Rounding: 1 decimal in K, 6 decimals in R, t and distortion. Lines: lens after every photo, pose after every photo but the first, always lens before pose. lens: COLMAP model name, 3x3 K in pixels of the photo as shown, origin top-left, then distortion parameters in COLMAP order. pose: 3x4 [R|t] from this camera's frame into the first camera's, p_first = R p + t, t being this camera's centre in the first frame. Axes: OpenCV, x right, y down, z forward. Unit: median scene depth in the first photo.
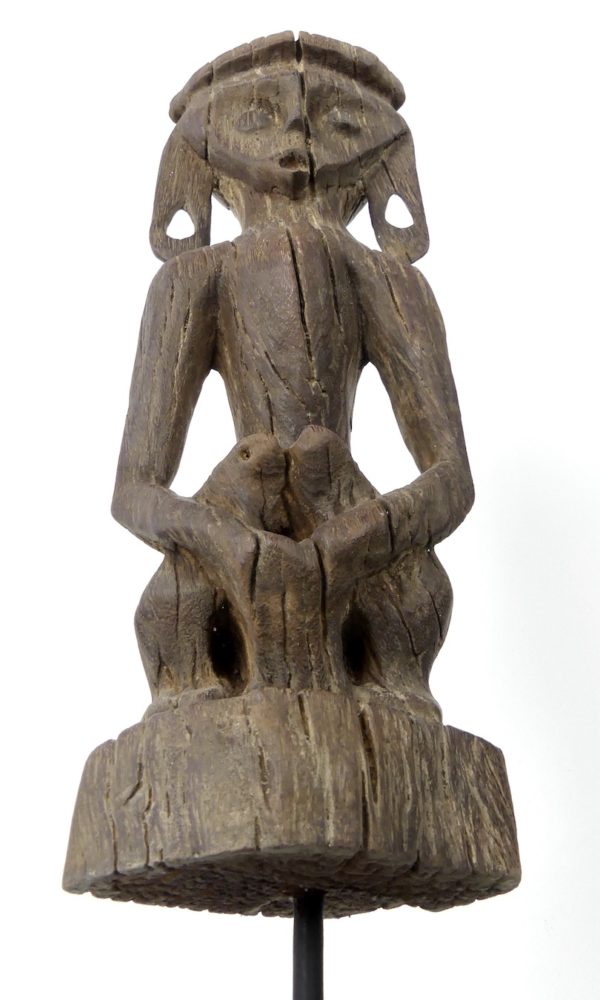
lens RADIAL K [[850.9, 0, 300.0], [0, 850.9, 500.0], [0, 0, 1]] dist [-0.036417, 0.000336]
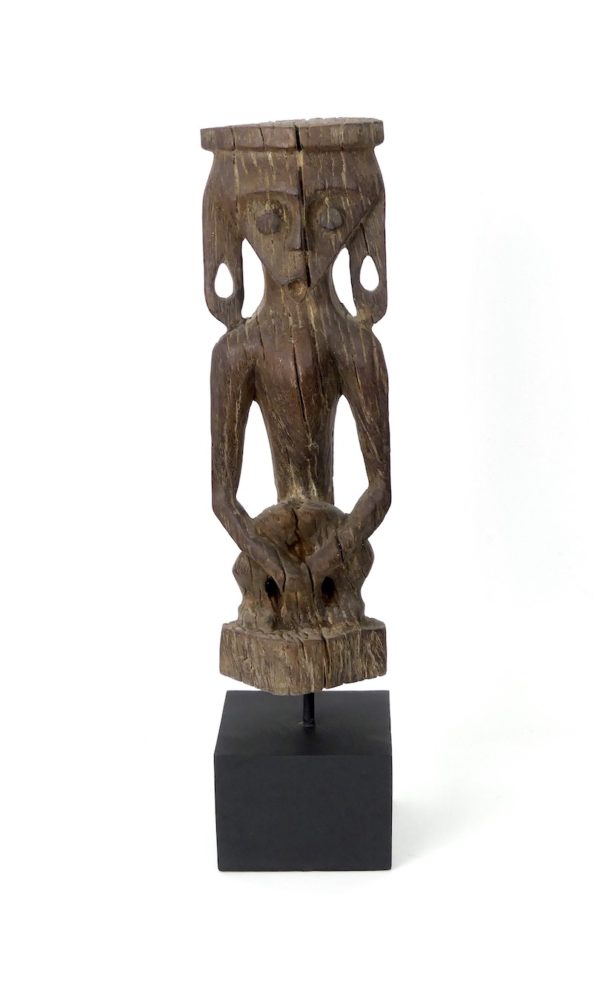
lens RADIAL K [[1750.8, 0, 300.0], [0, 1750.8, 495.0], [0, 0, 1]] dist [-0.028311, -0.077193]
pose [[0.998874, 0.004582, -0.047223, 0.215128], [0.032777, 0.652983, 0.756663, -3.658730], [0.034303, -0.757359, 0.652097, -1.965068]]
